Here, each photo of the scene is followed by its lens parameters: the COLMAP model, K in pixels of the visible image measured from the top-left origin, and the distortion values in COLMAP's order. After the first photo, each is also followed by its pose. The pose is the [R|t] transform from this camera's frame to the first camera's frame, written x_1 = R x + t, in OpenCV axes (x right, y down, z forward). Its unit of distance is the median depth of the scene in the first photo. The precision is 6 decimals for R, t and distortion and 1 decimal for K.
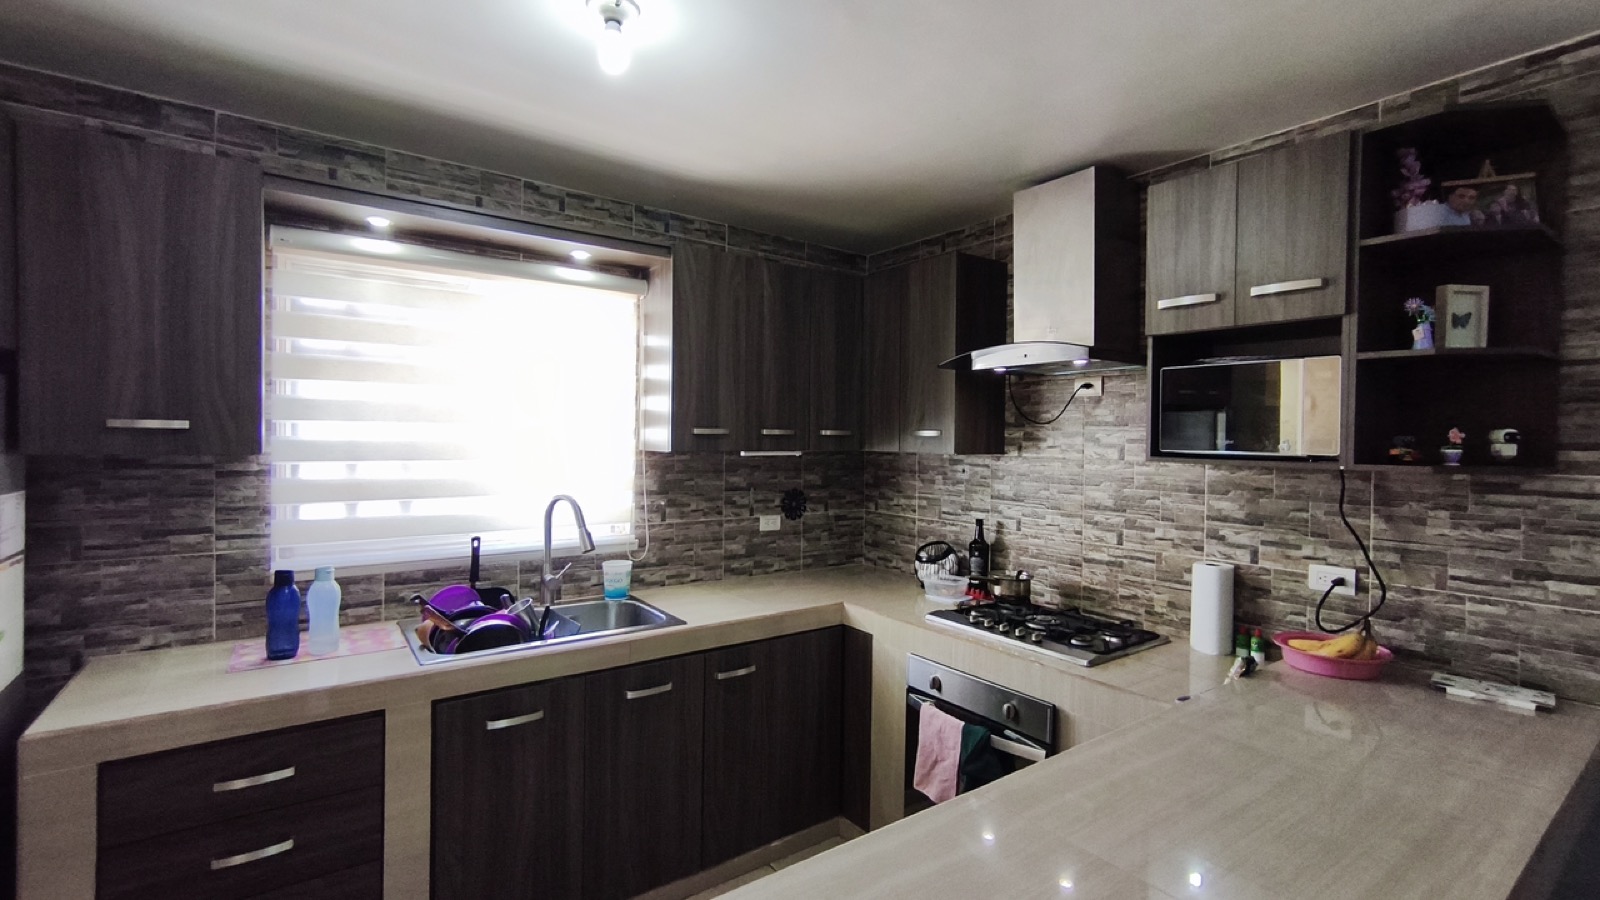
lens RADIAL K [[701.3, 0, 808.1], [0, 701.3, 446.7], [0, 0, 1]] dist [0.001986, 0.000115]
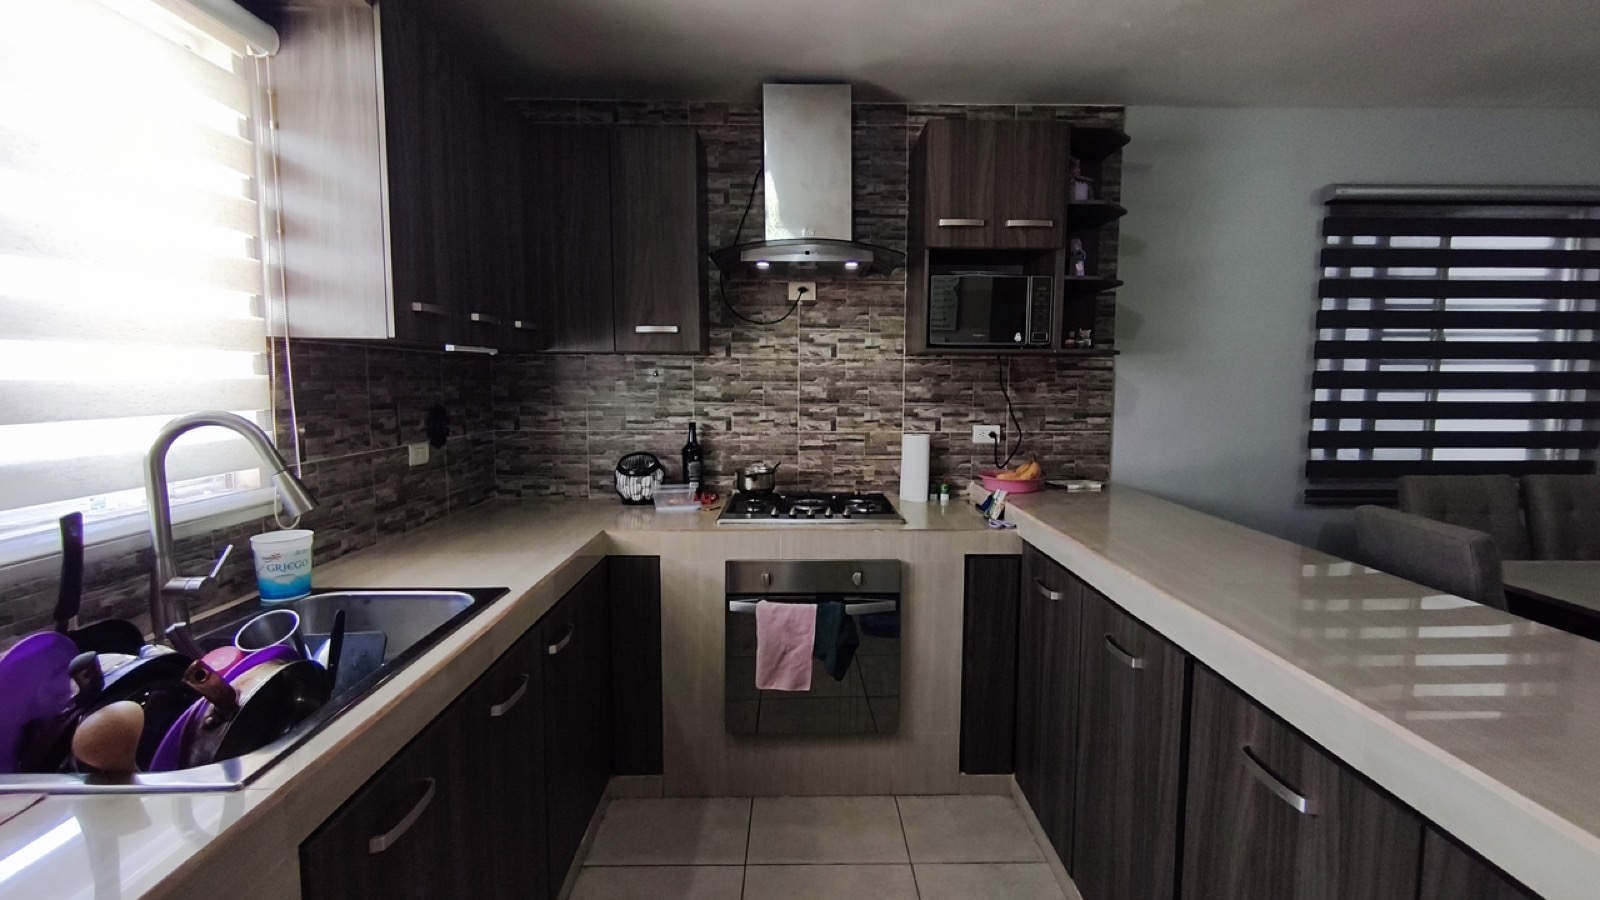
lens RADIAL K [[701.3, 0, 808.1], [0, 701.3, 446.7], [0, 0, 1]] dist [0.001986, 0.000115]
pose [[0.576040, -0.091563, 0.812277, -0.514229], [0.015585, 0.994756, 0.101080, 0.047005], [-0.817273, -0.045567, 0.574447, 0.356288]]
